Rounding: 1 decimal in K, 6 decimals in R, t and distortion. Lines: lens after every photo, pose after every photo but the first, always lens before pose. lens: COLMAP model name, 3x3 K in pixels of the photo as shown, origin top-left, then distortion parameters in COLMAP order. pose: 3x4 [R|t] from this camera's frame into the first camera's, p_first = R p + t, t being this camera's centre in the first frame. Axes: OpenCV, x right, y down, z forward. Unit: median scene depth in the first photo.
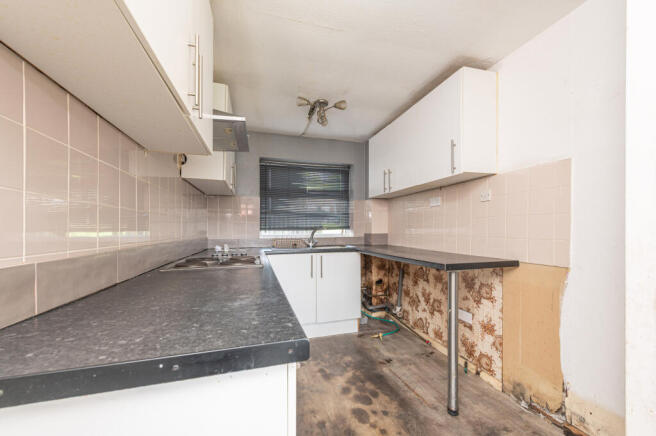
lens RADIAL K [[262.6, 0, 330.1], [0, 262.6, 233.3], [0, 0, 1]] dist [0.000810, 0.000295]
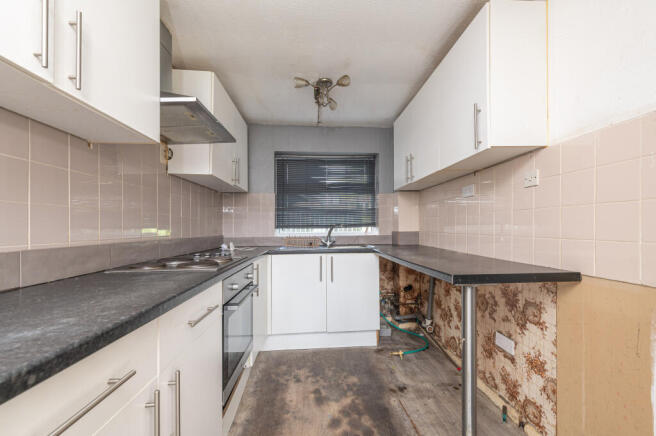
lens RADIAL K [[262.8, 0, 328.3], [0, 262.8, 230.2], [0, 0, 1]] dist [-0.001390, -0.000089]
pose [[0.975888, -0.000556, -0.218273, 0.158956], [-0.000245, 0.999993, -0.003644, -0.000812], [0.218273, 0.003610, 0.975881, 0.140497]]
